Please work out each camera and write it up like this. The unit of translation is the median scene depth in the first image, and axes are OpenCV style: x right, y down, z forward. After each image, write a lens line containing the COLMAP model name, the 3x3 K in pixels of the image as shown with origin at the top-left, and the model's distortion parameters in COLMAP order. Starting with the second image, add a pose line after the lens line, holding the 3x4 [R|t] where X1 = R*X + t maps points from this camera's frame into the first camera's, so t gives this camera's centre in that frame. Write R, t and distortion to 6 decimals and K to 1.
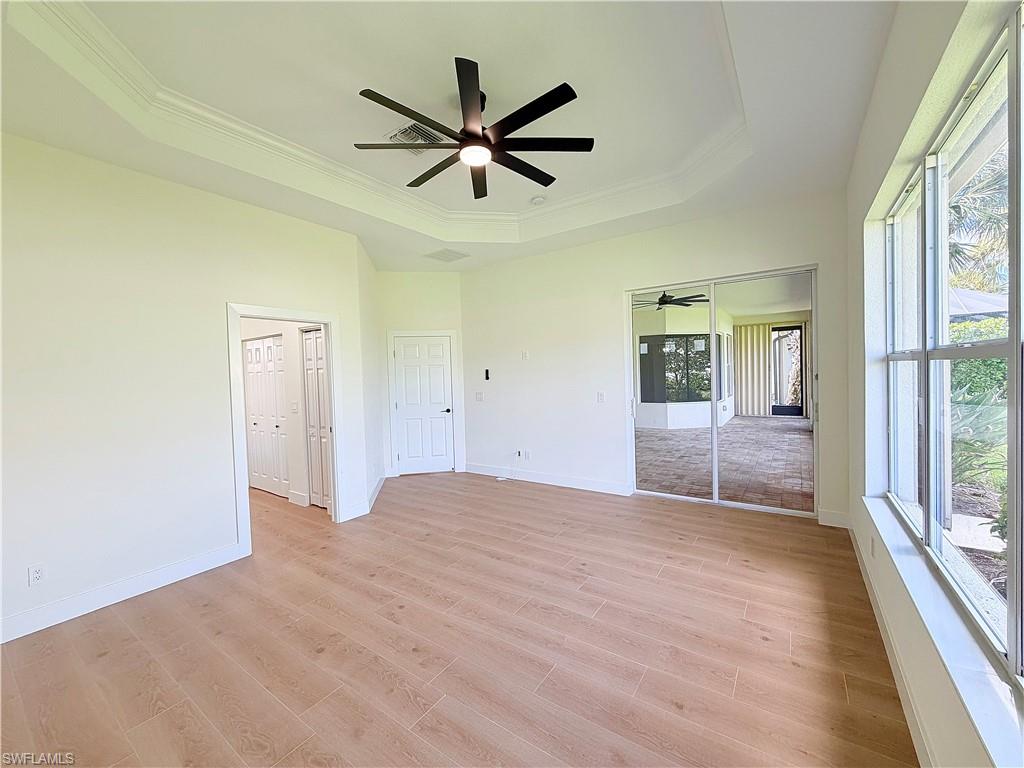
lens RADIAL K [[407.9, 0, 512.0], [0, 407.9, 384.0], [0, 0, 1]] dist [0.000387, 0.000096]
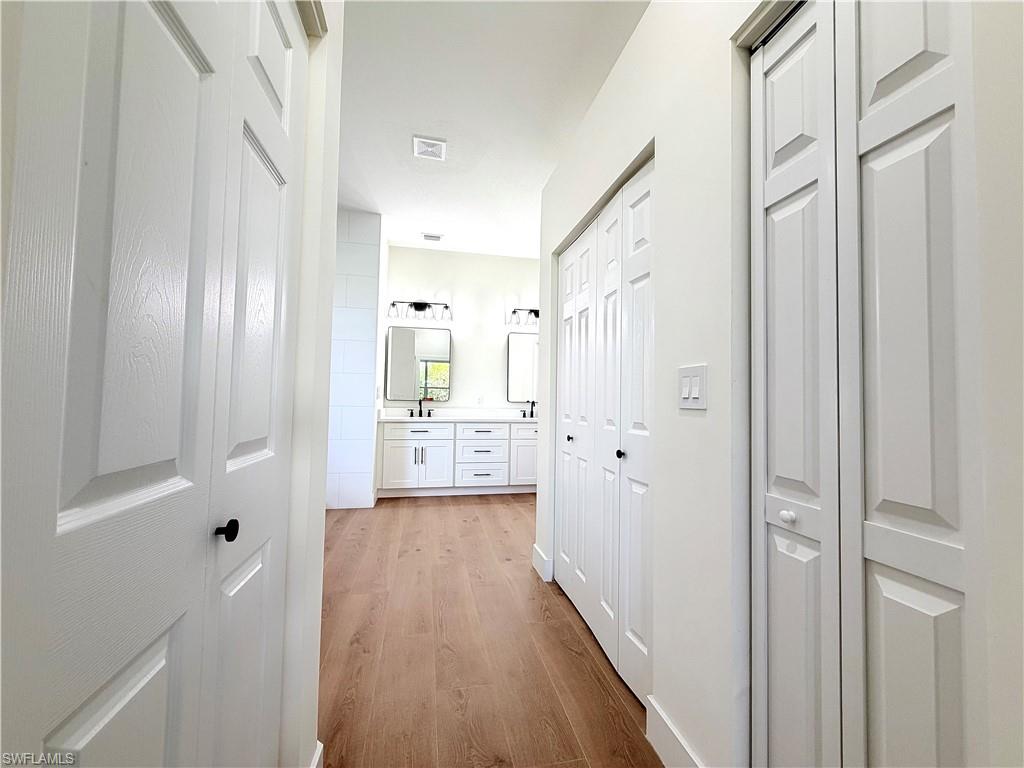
lens RADIAL K [[407.9, 0, 512.0], [0, 407.9, 384.0], [0, 0, 1]] dist [0.000387, 0.000096]
pose [[0.726135, 0.018156, -0.687313, -0.450921], [-0.059516, 0.997559, -0.036526, 0.070860], [0.684972, 0.067429, 0.725443, 0.759656]]
